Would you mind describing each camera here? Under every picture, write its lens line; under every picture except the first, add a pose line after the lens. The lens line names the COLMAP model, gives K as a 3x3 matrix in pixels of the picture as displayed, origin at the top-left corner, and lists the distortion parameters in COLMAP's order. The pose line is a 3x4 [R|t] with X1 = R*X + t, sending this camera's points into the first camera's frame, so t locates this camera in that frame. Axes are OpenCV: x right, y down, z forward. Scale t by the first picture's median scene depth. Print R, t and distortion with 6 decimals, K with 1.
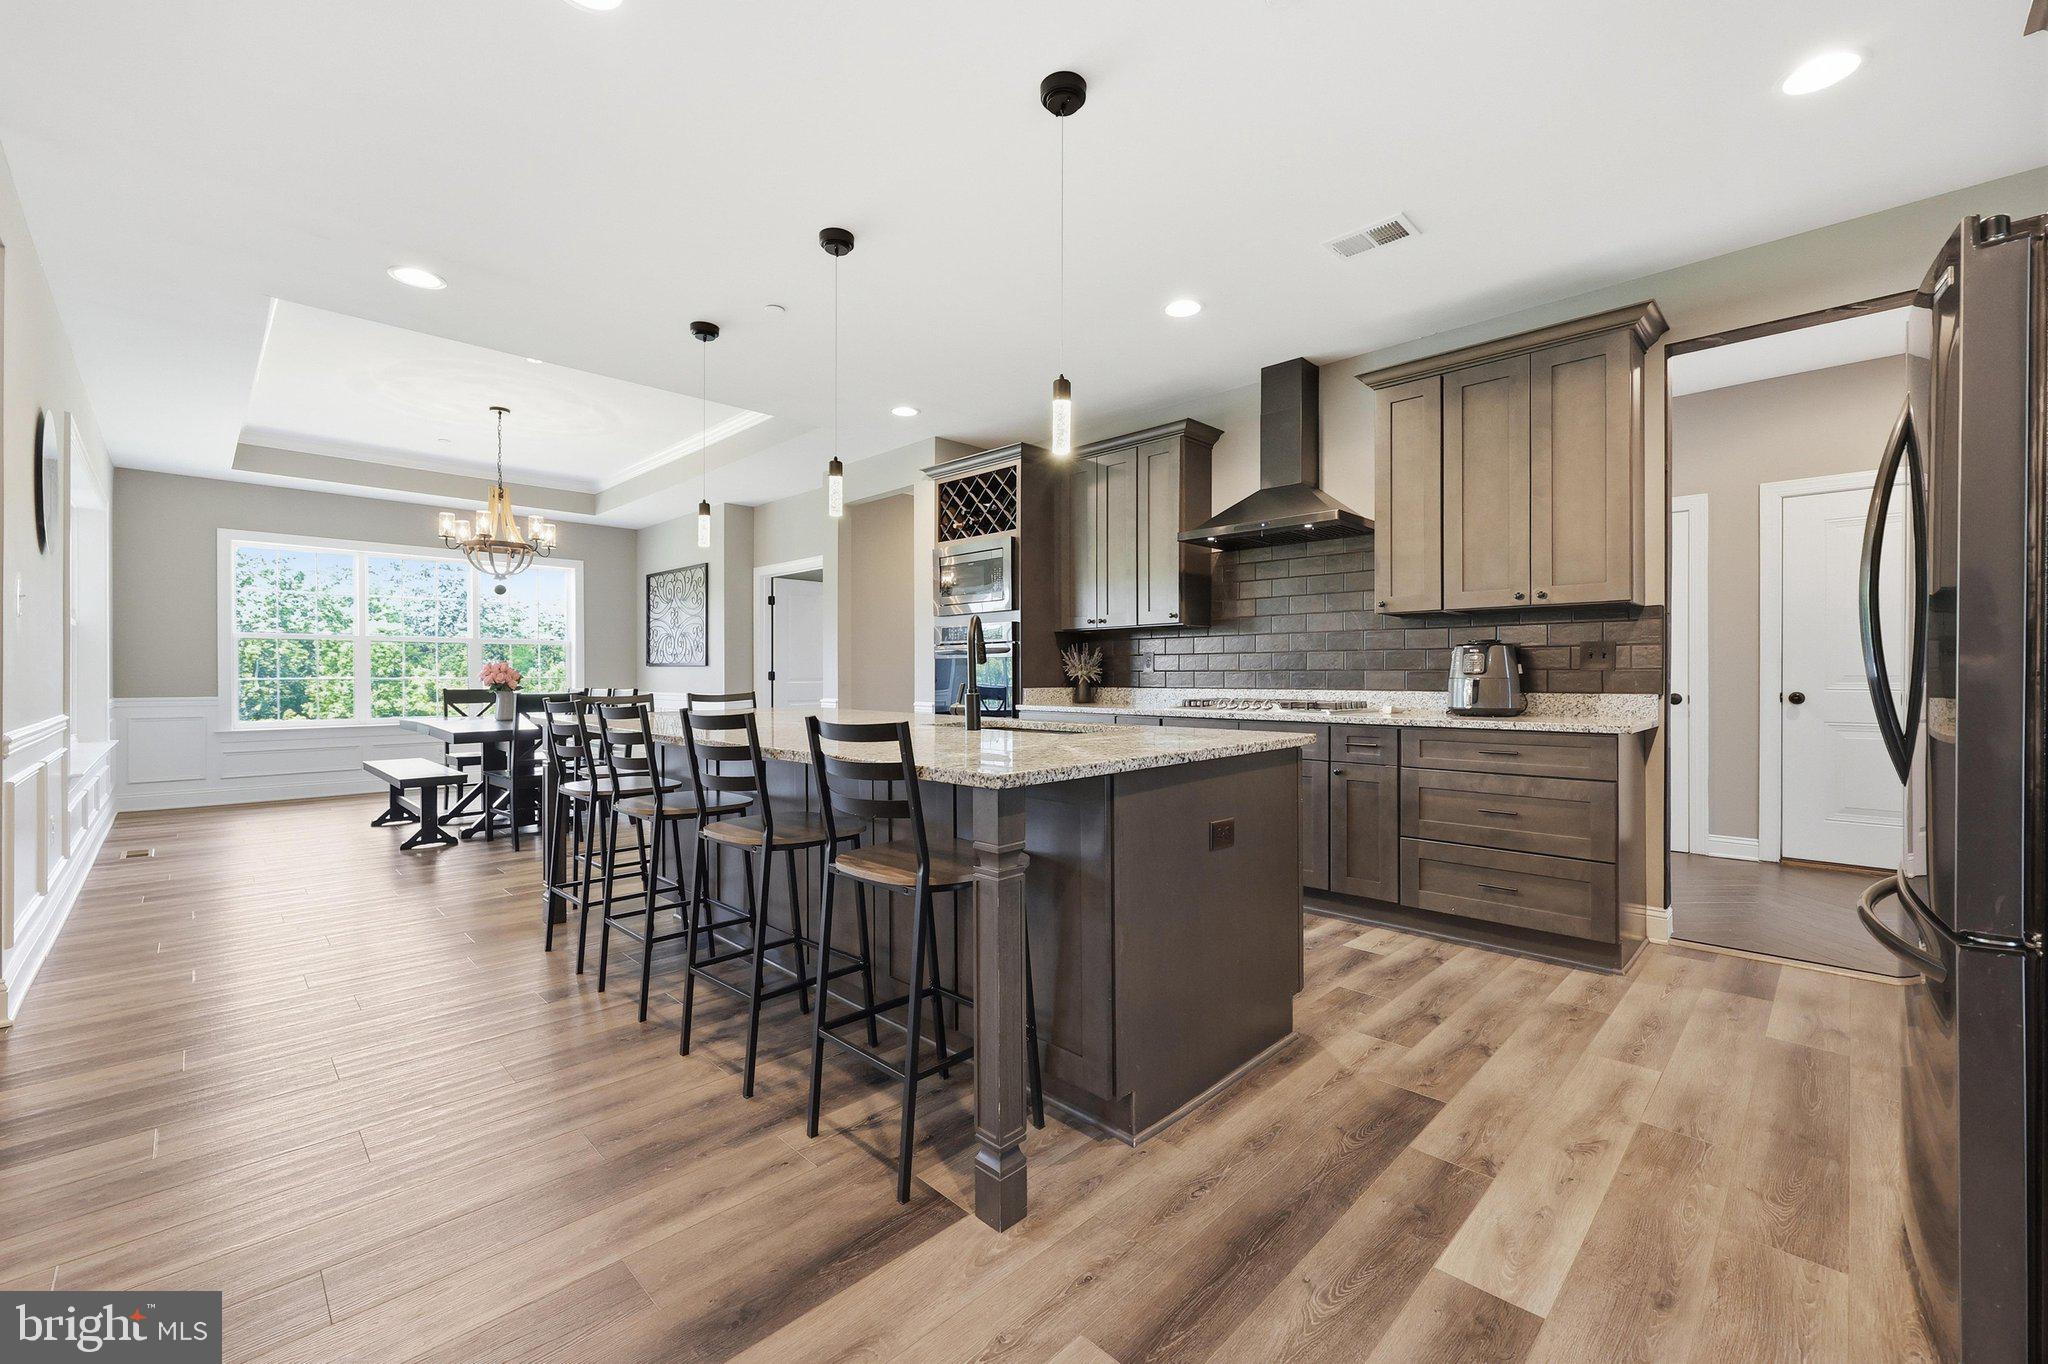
lens RADIAL K [[837.8, 0, 1017.4], [0, 837.8, 674.9], [0, 0, 1]] dist [0.008073, -0.000092]
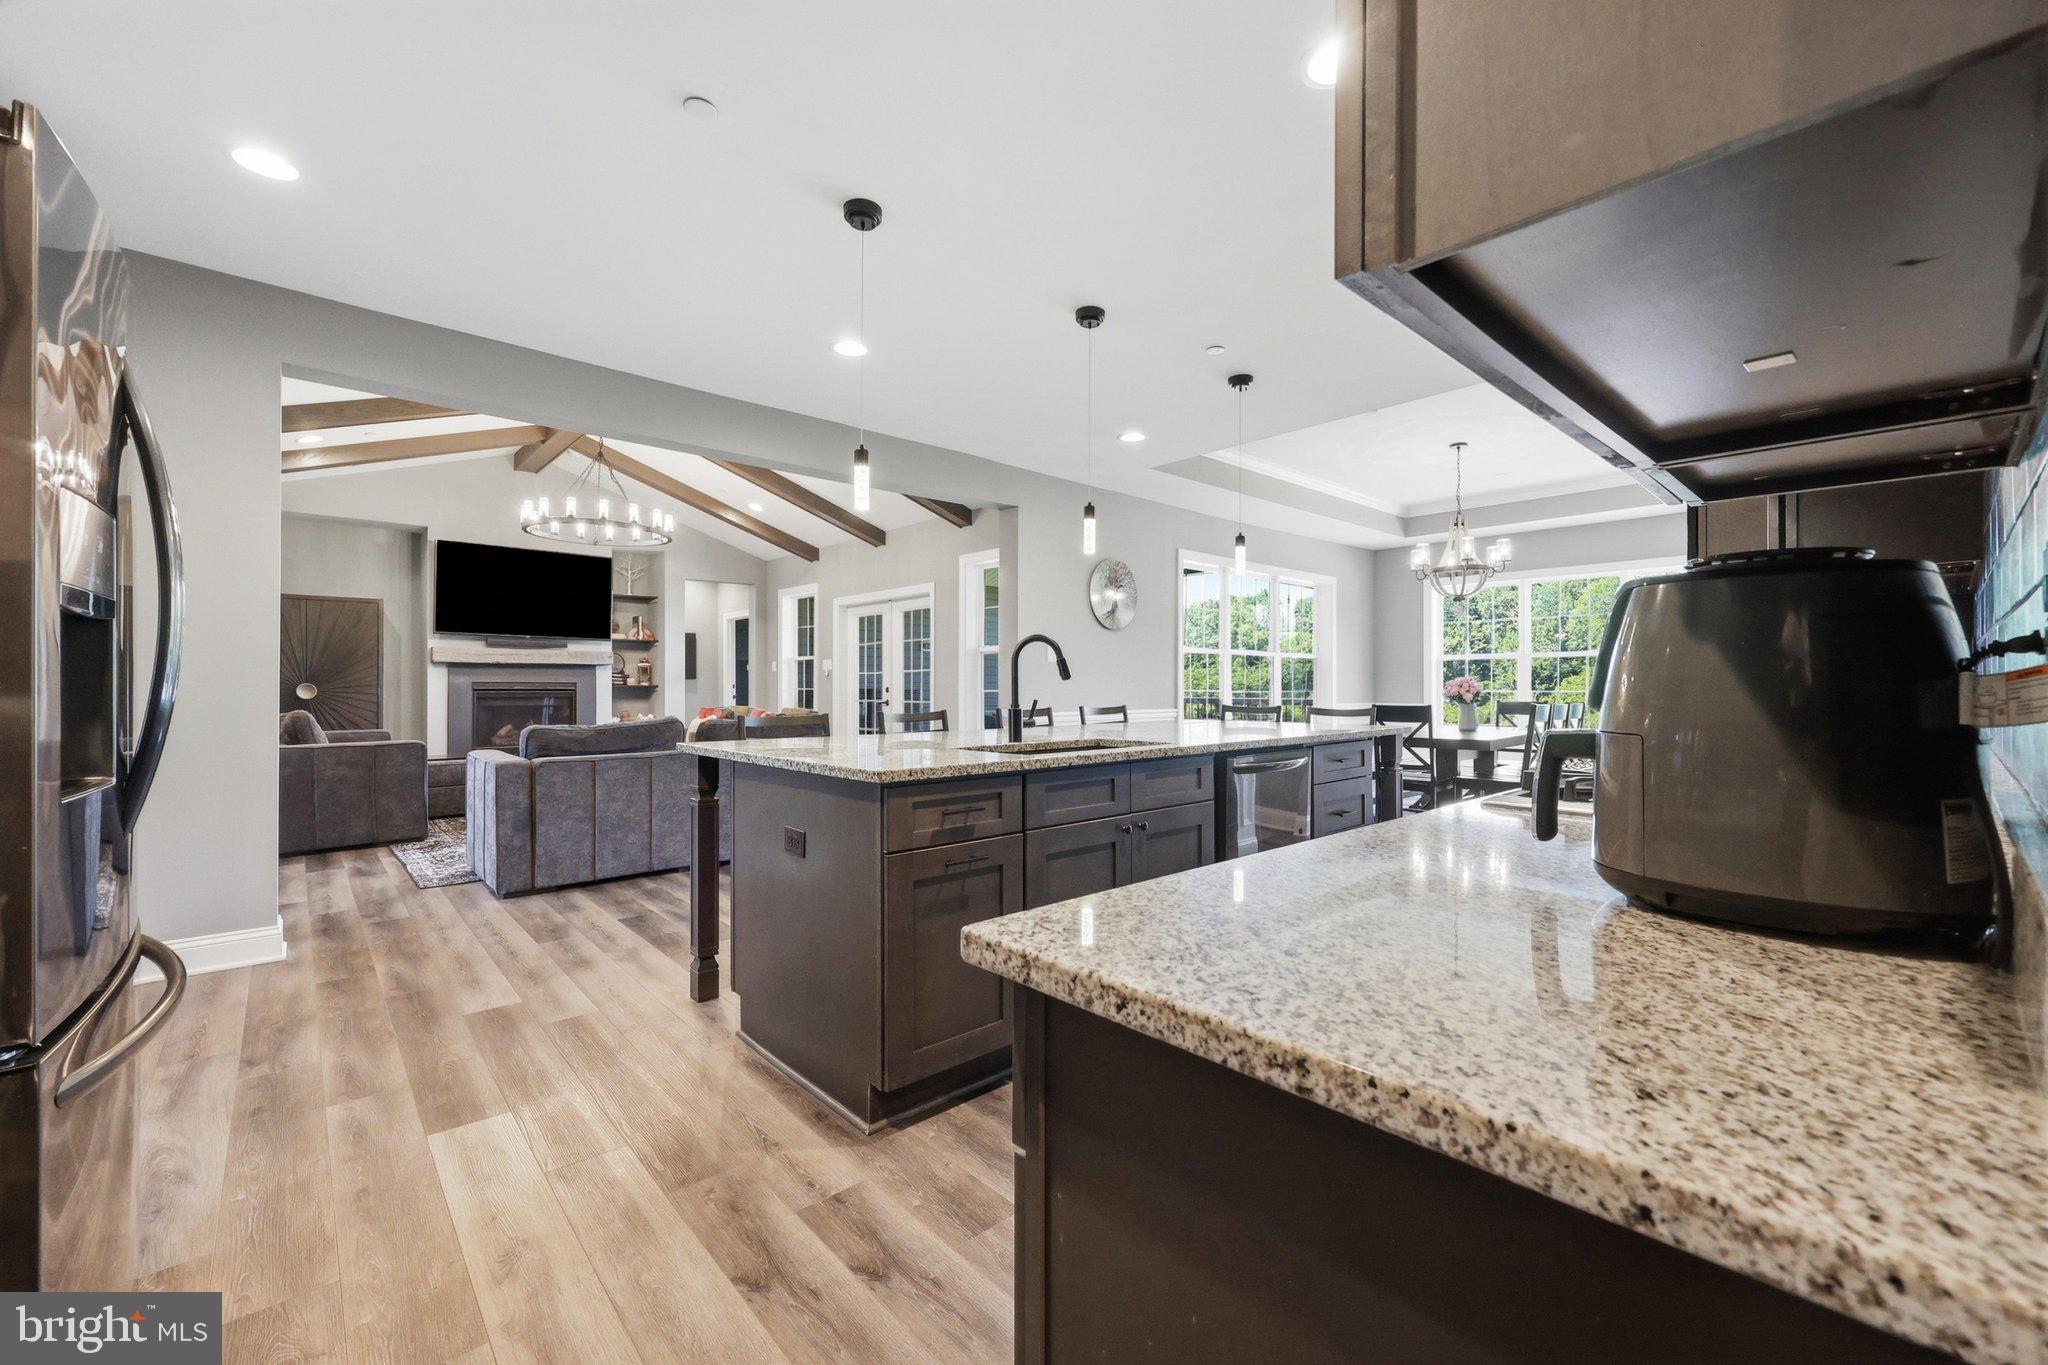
lens RADIAL K [[821.1, 0, 1034.0], [0, 821.1, 681.4], [0, 0, 1]] dist [-0.001469, -0.000400]
pose [[-0.047982, -0.000795, -0.998848, 0.592450], [-0.003683, 0.999993, -0.000619, -0.007543], [0.998841, 0.003650, -0.047985, 0.628416]]
